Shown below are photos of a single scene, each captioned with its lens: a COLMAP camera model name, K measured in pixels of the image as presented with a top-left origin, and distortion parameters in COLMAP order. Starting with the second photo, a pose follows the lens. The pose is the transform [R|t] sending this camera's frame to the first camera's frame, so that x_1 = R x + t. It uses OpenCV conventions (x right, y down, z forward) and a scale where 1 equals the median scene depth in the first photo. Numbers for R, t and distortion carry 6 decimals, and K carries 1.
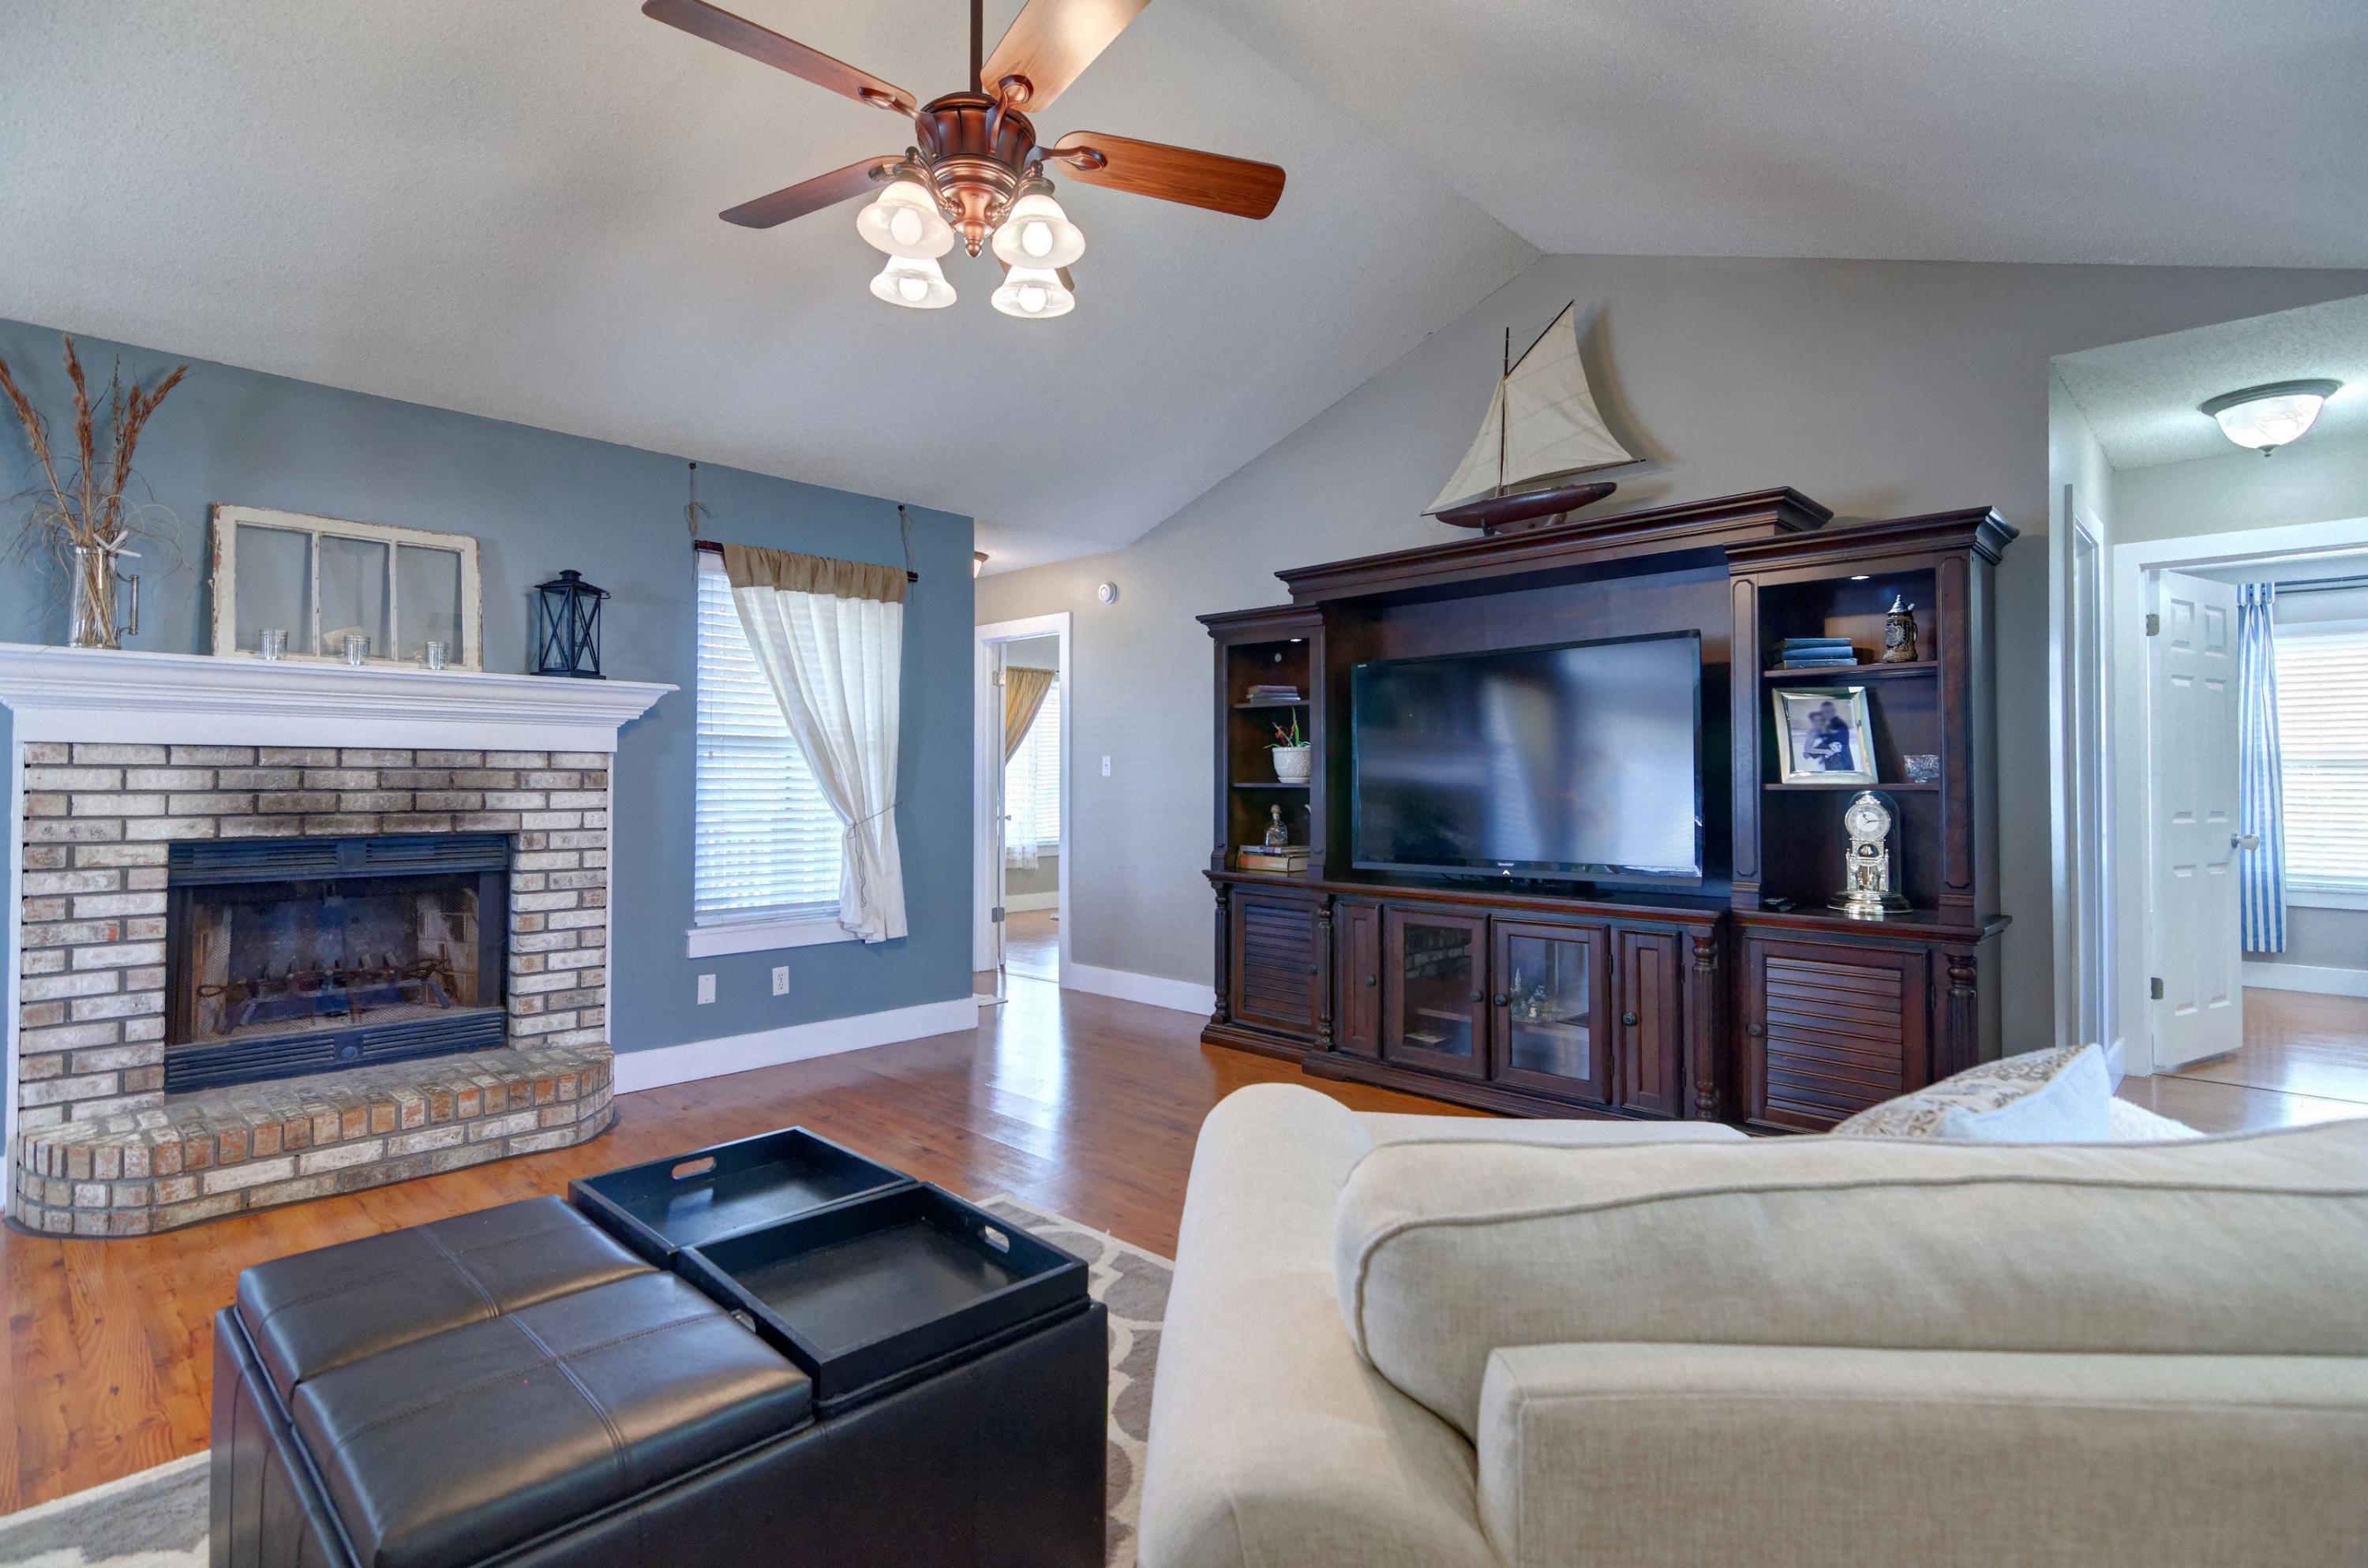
lens RADIAL K [[1152.3, 0, 1172.2], [0, 1152.3, 763.2], [0, 0, 1]] dist [0.013598, -0.000277]
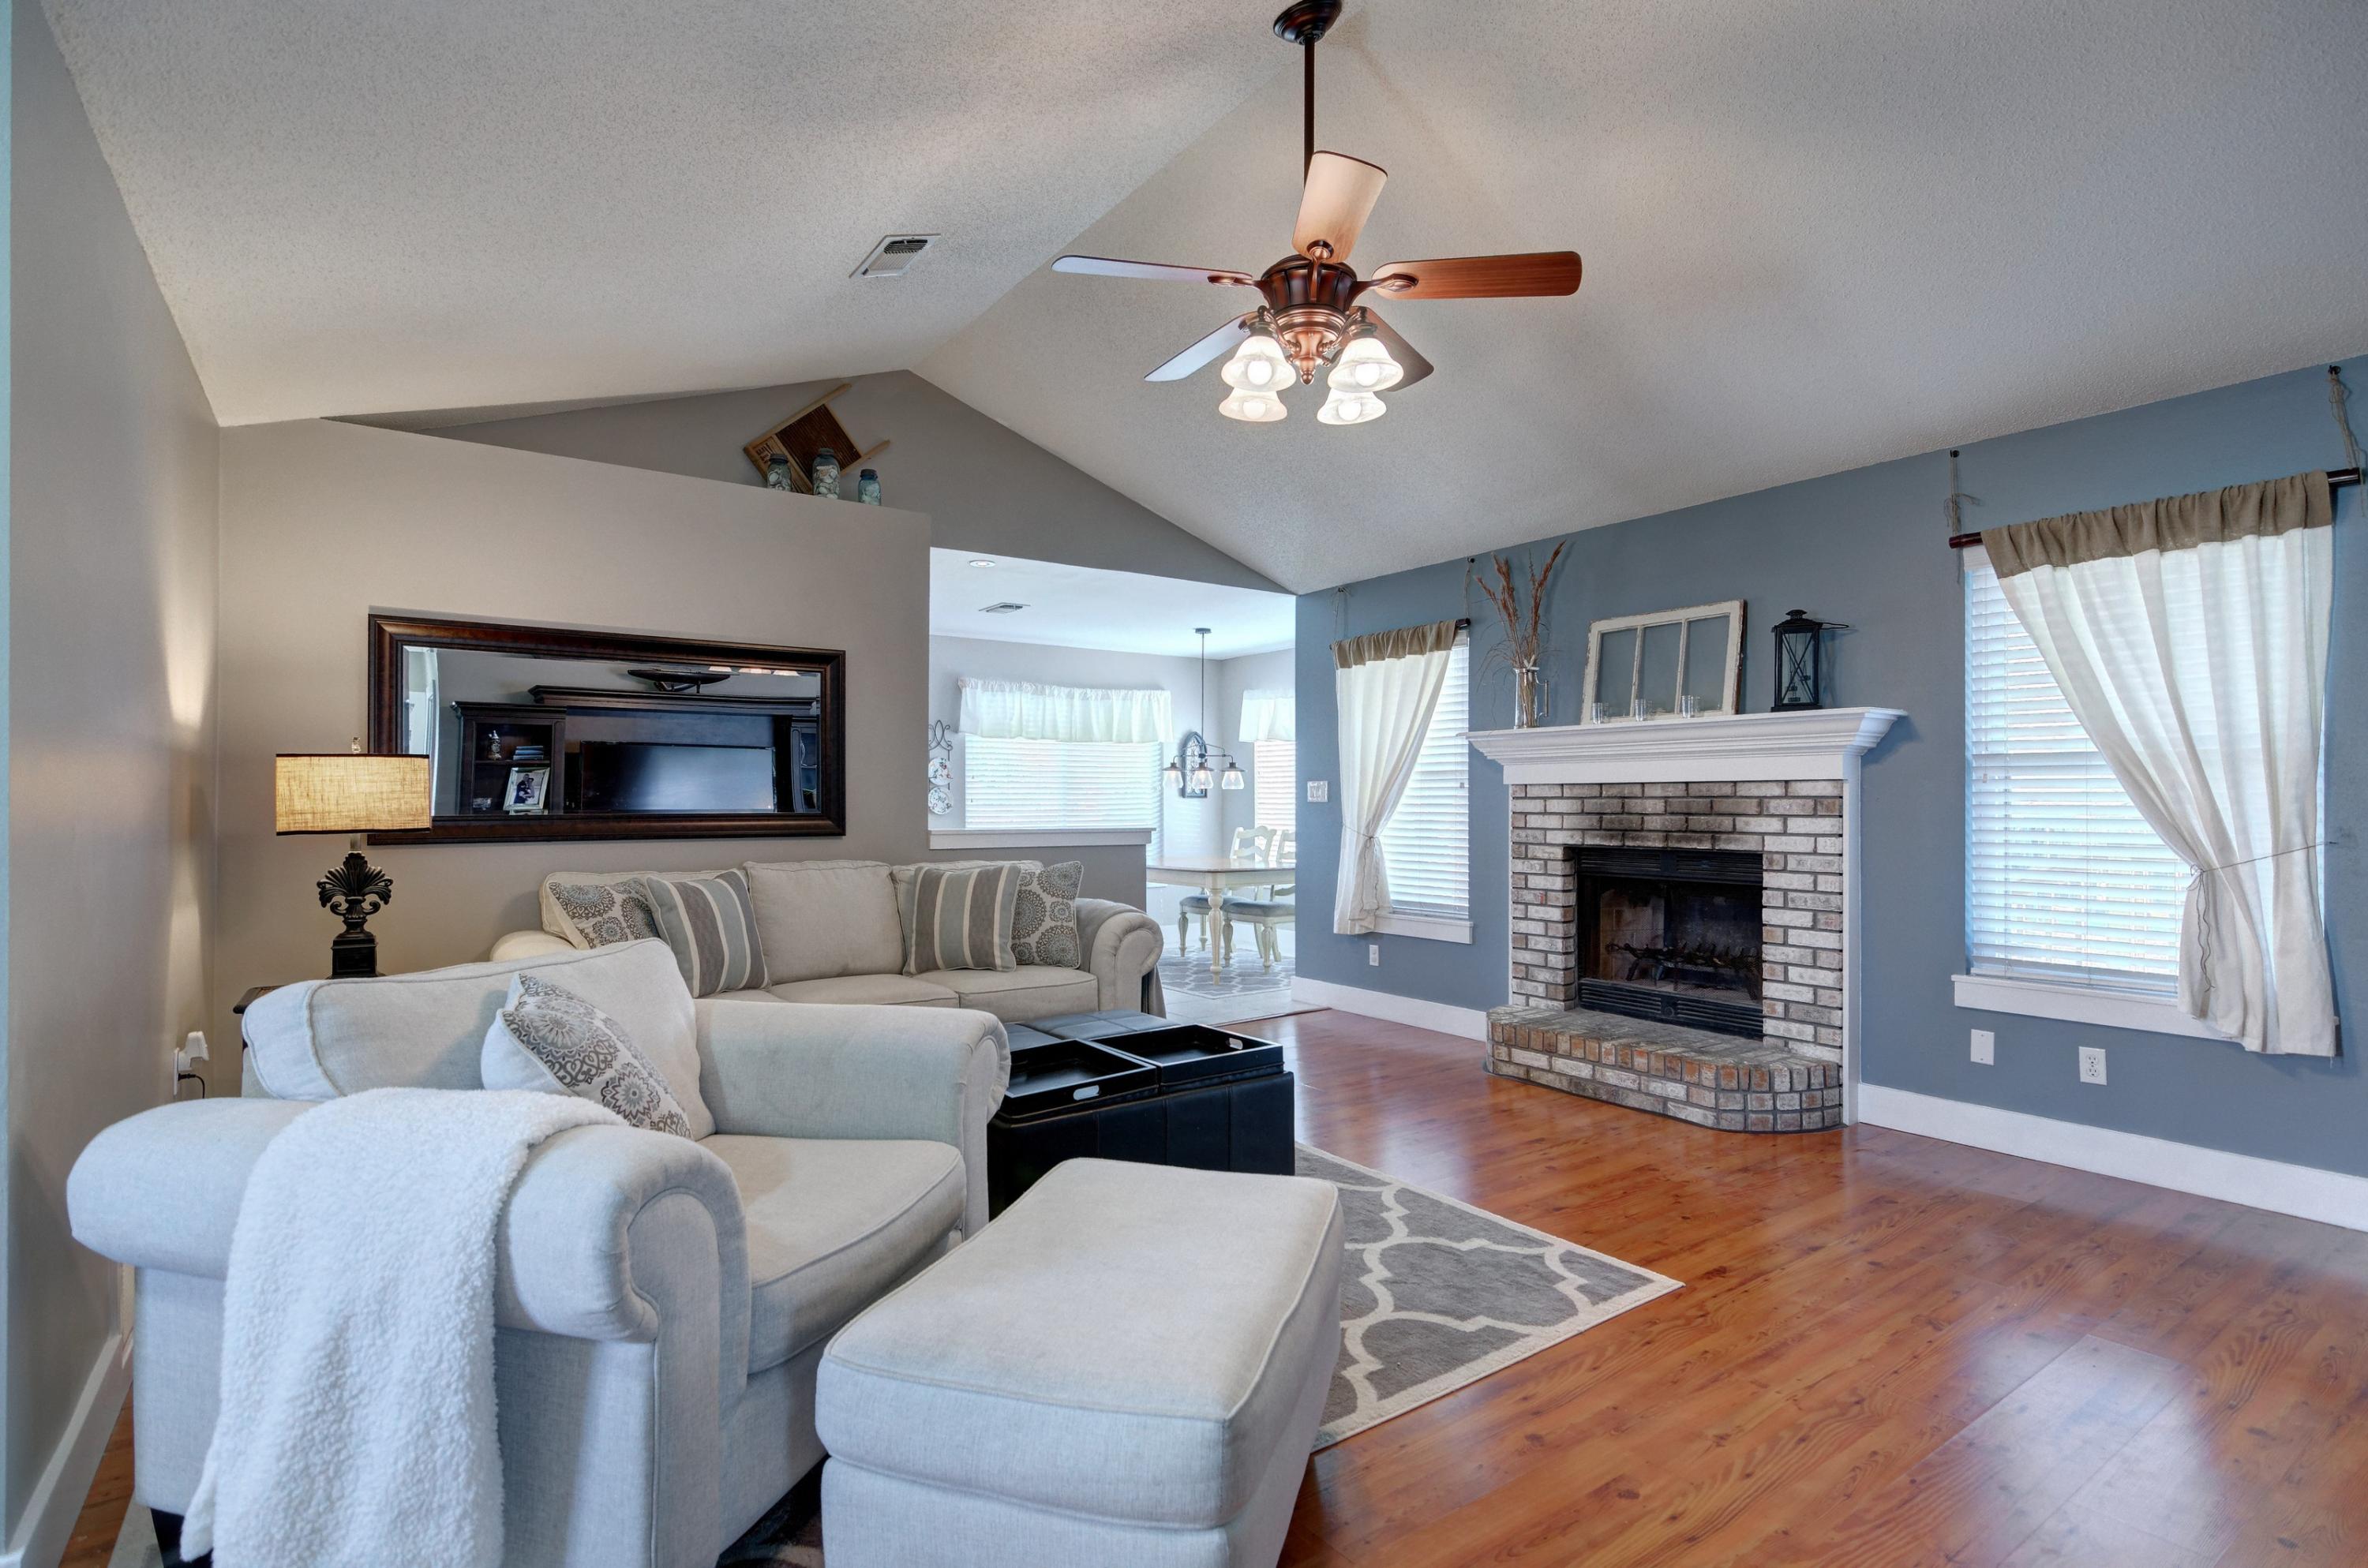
lens RADIAL K [[1152.3, 0, 1172.2], [0, 1152.3, 763.2], [0, 0, 1]] dist [0.013598, -0.000277]
pose [[-0.187961, -0.034642, -0.981565, 0.686056], [0.016600, 0.999123, -0.038440, 0.006328], [0.982036, -0.023519, -0.187221, 0.675623]]
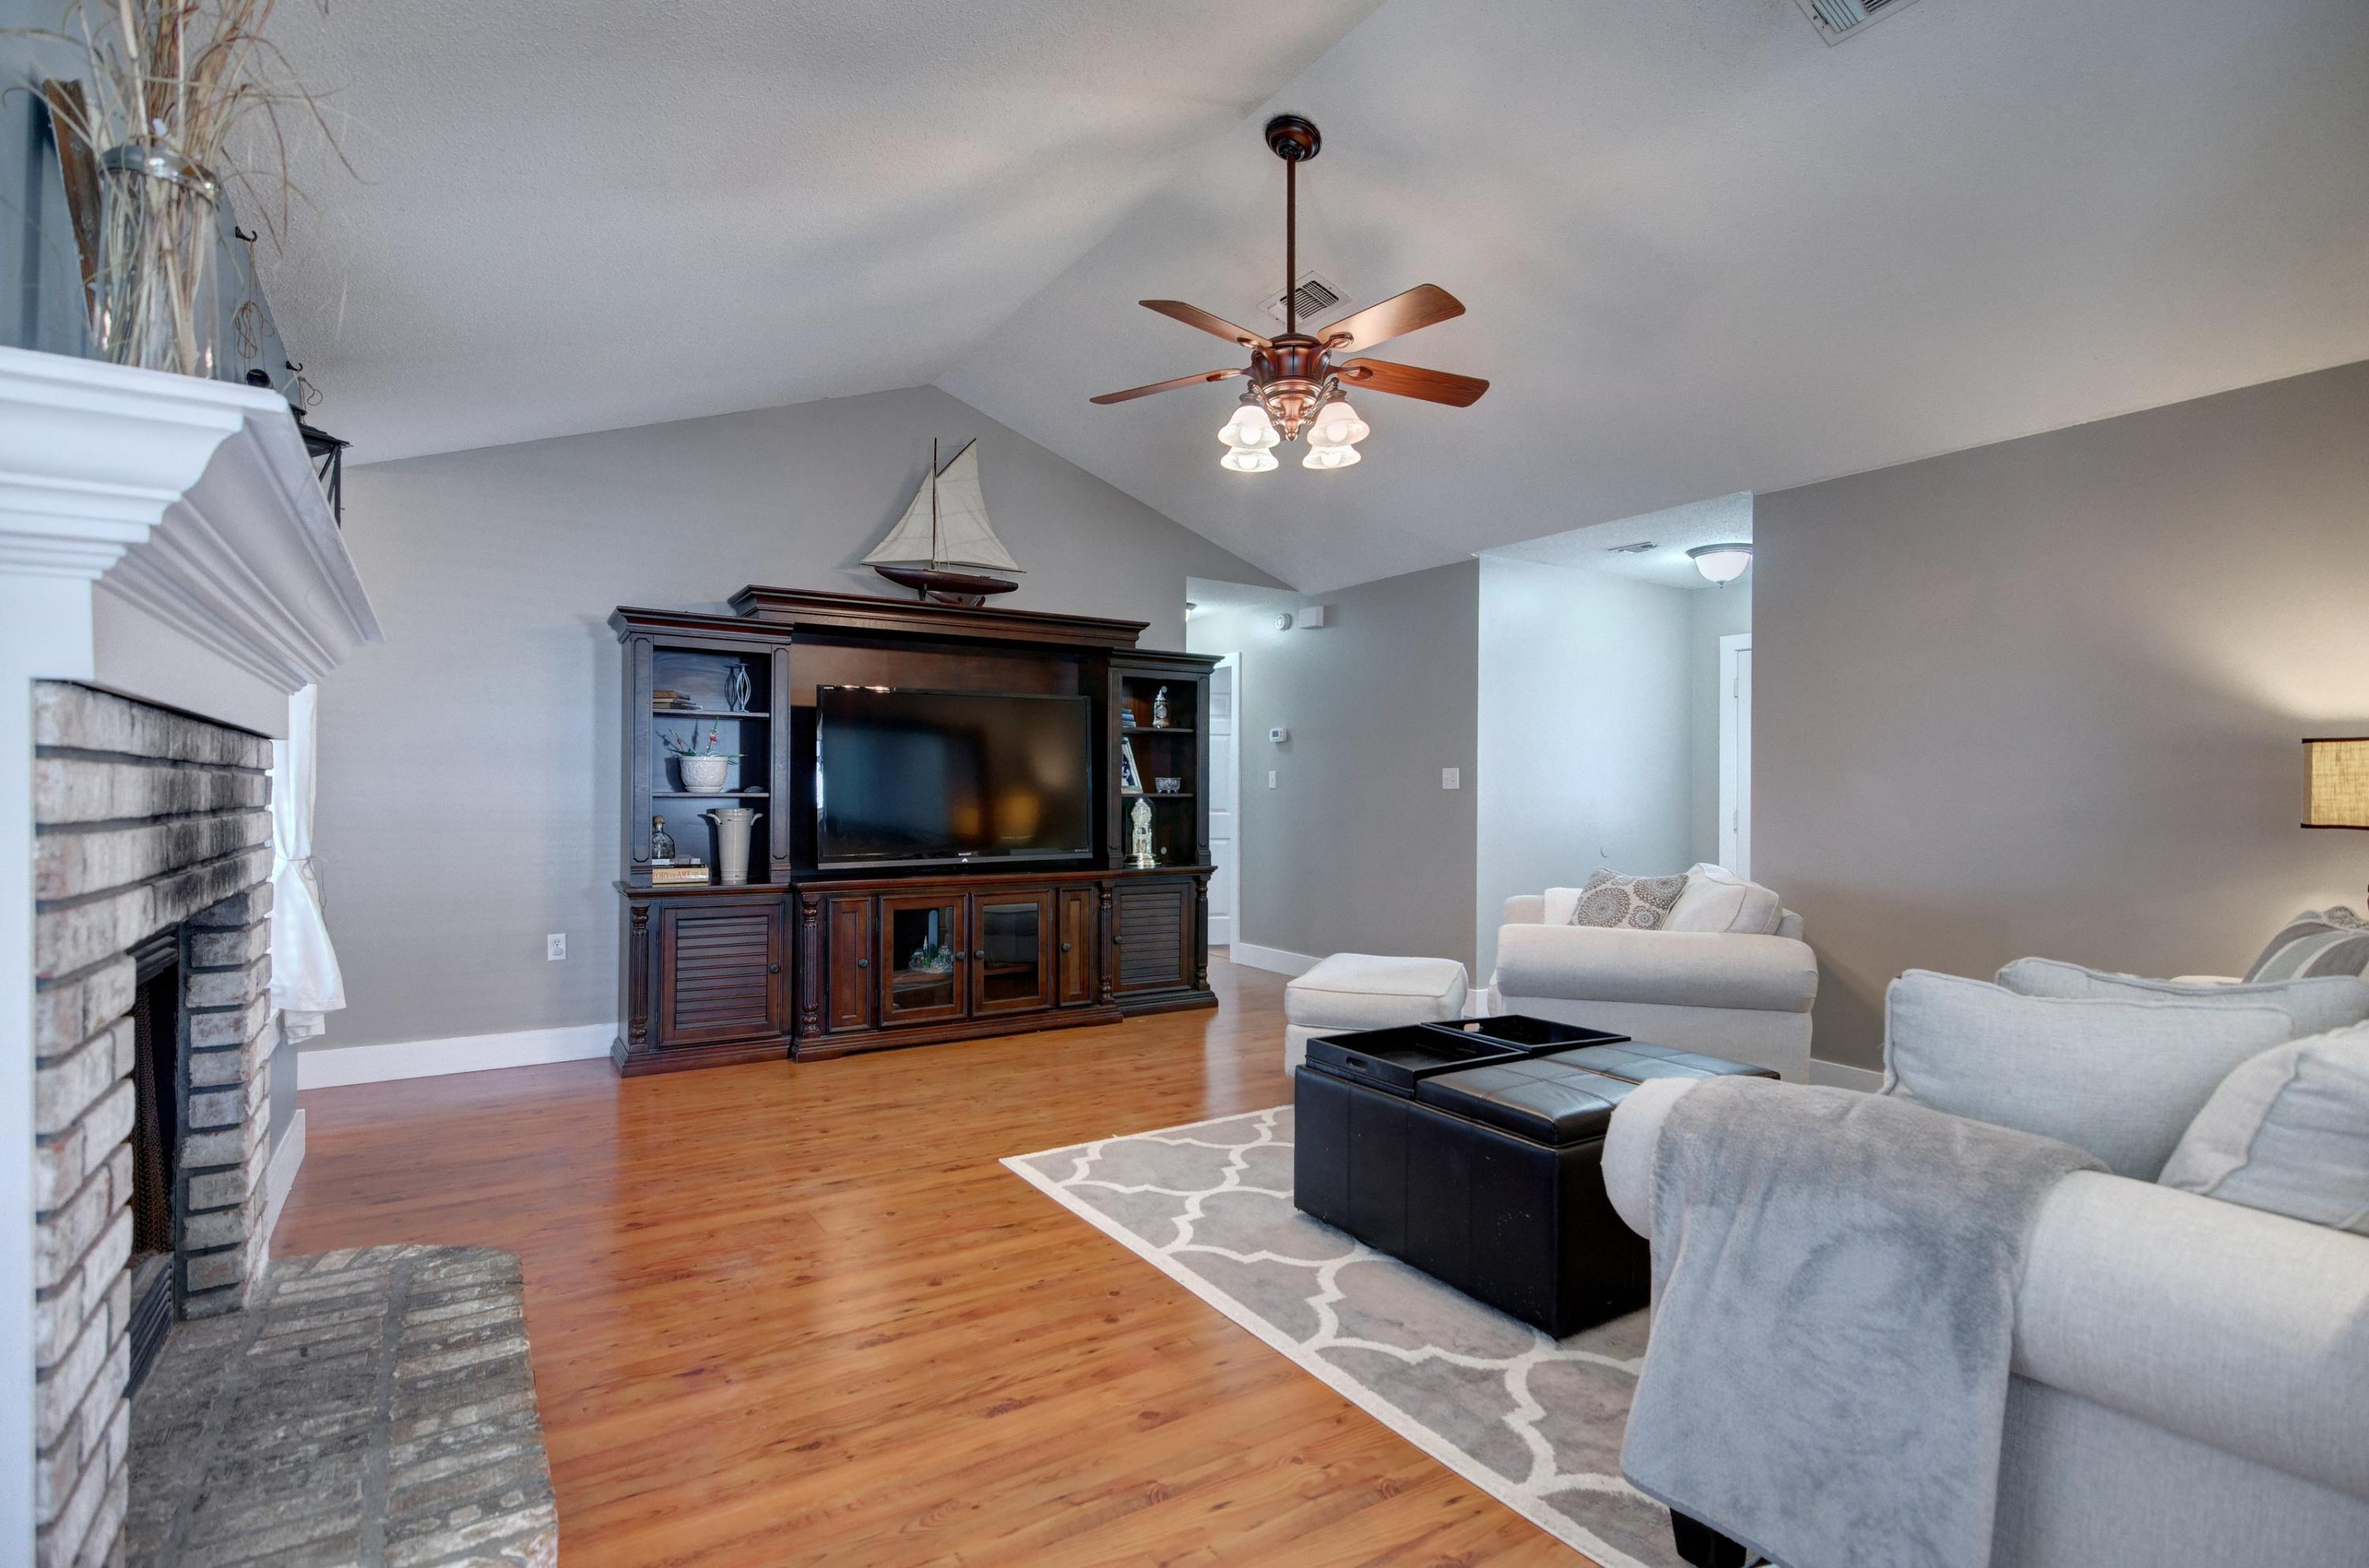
lens RADIAL K [[1152.8, 0, 1172.6], [0, 1152.8, 763.2], [0, 0, 1]] dist [0.013598, -0.000277]
pose [[0.238070, 0.023408, 0.970966, -1.021202], [-0.016801, 0.999659, -0.019980, 0.006206], [-0.971103, -0.011556, 0.238382, 0.488325]]
